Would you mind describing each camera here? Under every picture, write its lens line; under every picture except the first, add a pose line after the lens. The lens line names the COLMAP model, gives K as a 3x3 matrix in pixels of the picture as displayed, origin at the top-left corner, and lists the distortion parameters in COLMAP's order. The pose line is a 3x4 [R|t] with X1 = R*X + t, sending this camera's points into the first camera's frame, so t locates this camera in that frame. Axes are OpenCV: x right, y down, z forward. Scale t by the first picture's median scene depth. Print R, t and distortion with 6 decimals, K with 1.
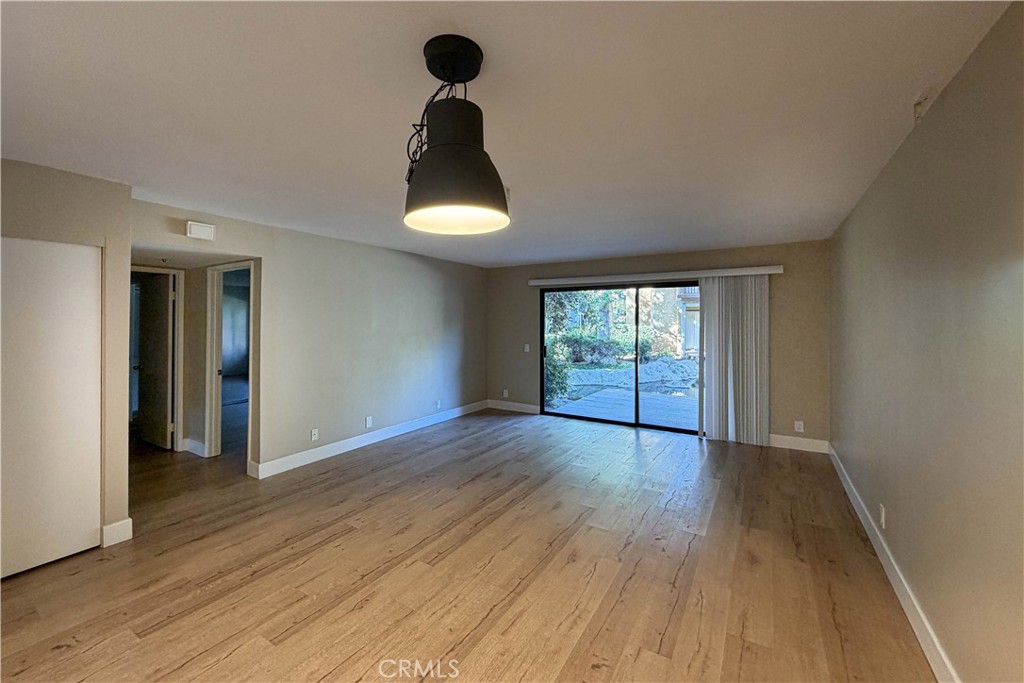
lens RADIAL K [[407.6, 0, 510.4], [0, 407.6, 318.6], [0, 0, 1]] dist [-0.000548, -0.000001]
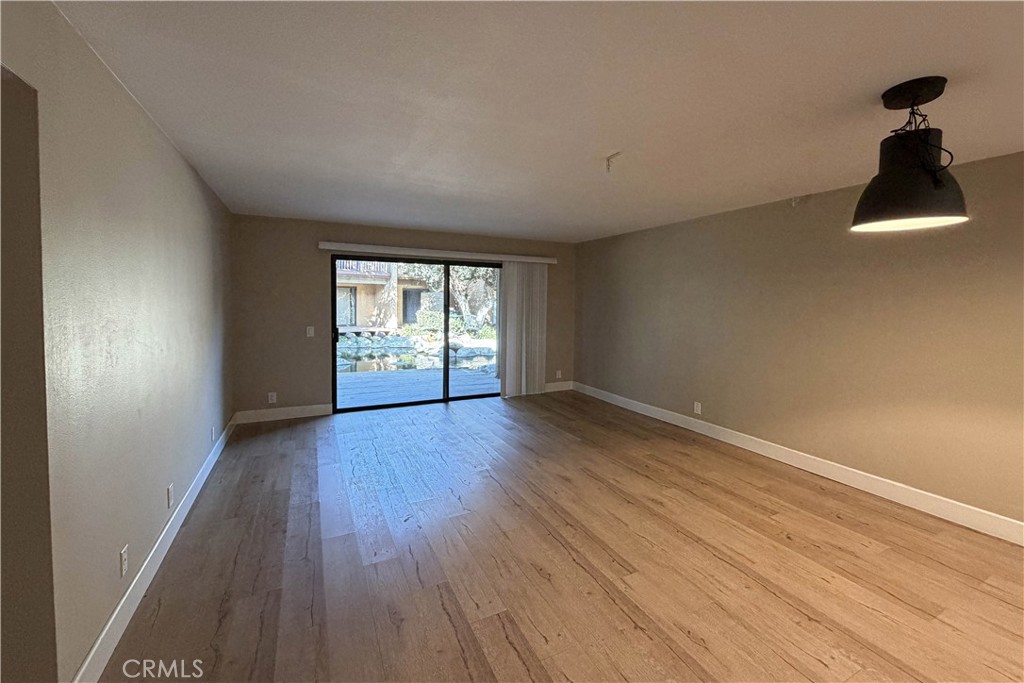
lens RADIAL K [[407.6, 0, 510.4], [0, 407.6, 318.6], [0, 0, 1]] dist [-0.000548, -0.000001]
pose [[0.527436, -0.033593, 0.848931, -0.926206], [-0.018734, 0.998515, 0.051152, 0.006174], [-0.849388, -0.042883, 0.526023, 0.672233]]
